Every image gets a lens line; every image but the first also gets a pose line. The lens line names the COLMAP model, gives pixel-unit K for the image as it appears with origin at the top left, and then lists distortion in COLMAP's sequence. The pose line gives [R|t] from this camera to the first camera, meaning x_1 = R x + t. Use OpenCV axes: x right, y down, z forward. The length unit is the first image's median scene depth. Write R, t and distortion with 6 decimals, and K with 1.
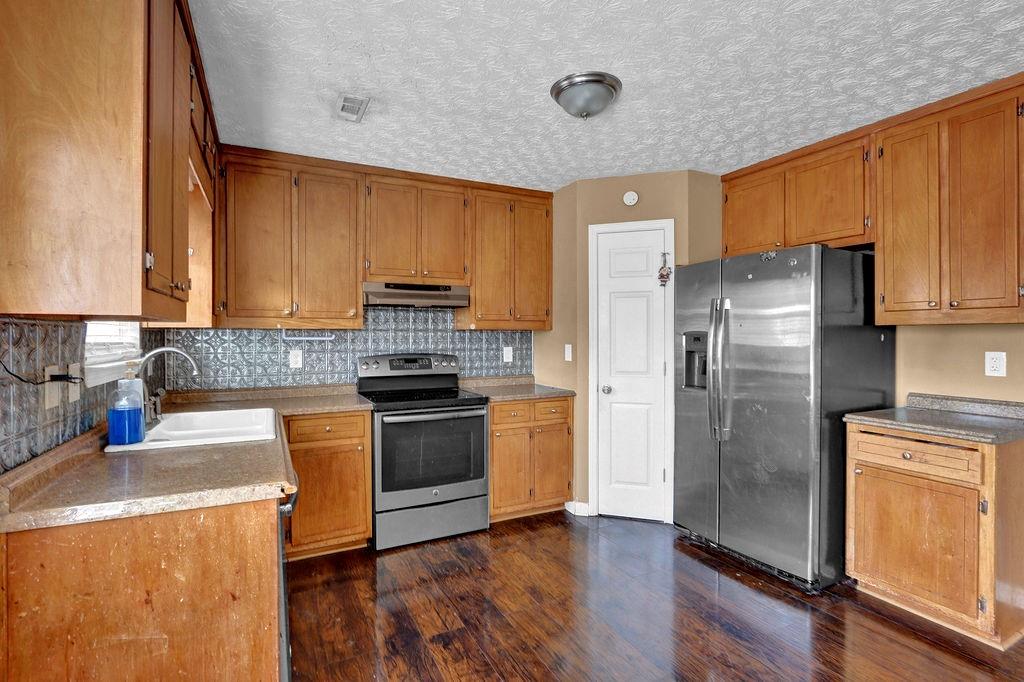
lens RADIAL K [[477.4, 0, 491.6], [0, 477.4, 345.5], [0, 0, 1]] dist [-0.004285, -0.000160]
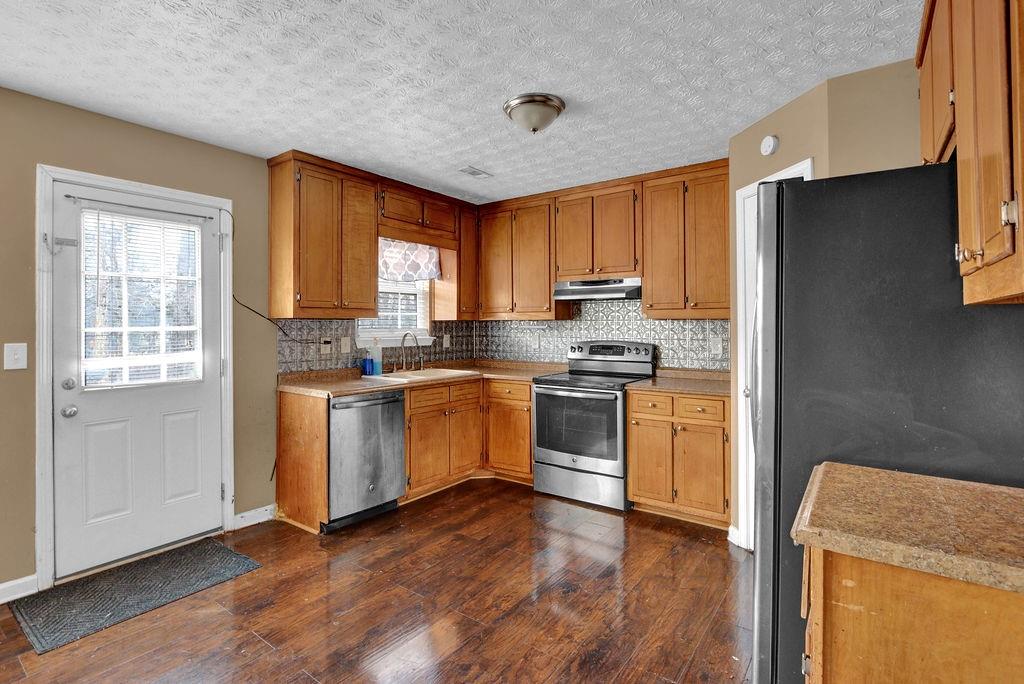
lens RADIAL K [[480.7, 0, 506.9], [0, 480.7, 329.8], [0, 0, 1]] dist [-0.002890, -0.000015]
pose [[0.474899, 0.010028, -0.879983, 0.797877], [-0.017104, 0.999851, 0.002164, -0.008077], [0.879874, 0.014023, 0.475000, 0.279880]]
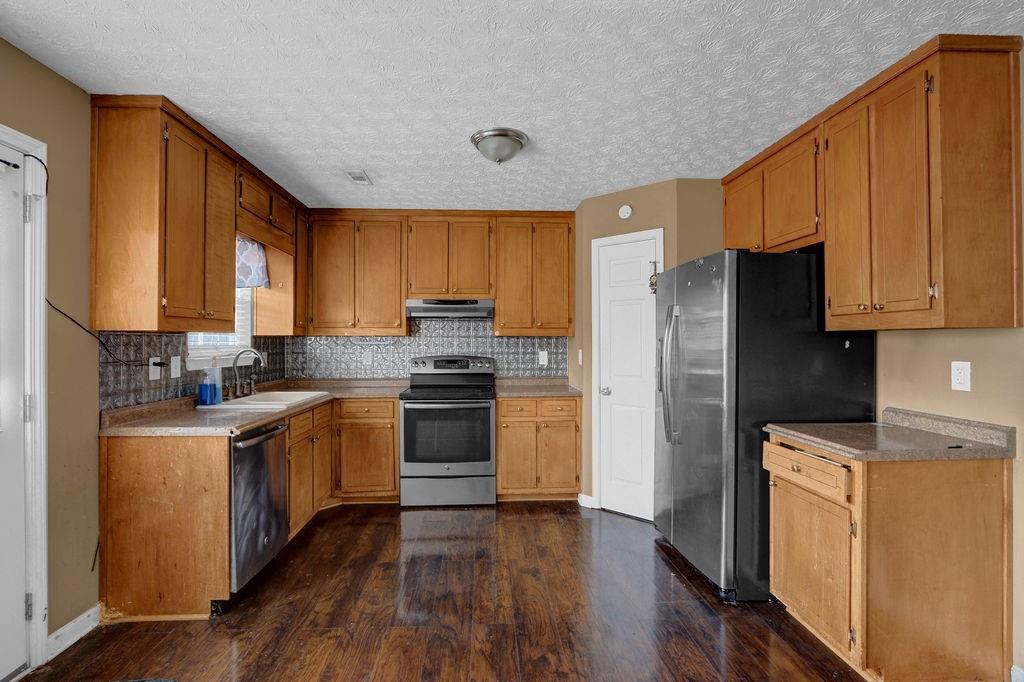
lens RADIAL K [[465.7, 0, 493.0], [0, 465.7, 346.2], [0, 0, 1]] dist [-0.001835, 0.000178]
pose [[0.917416, 0.006321, -0.397879, 0.449616], [-0.010002, 0.999924, -0.007177, 0.000173], [0.397803, 0.010565, 0.917410, -0.064200]]
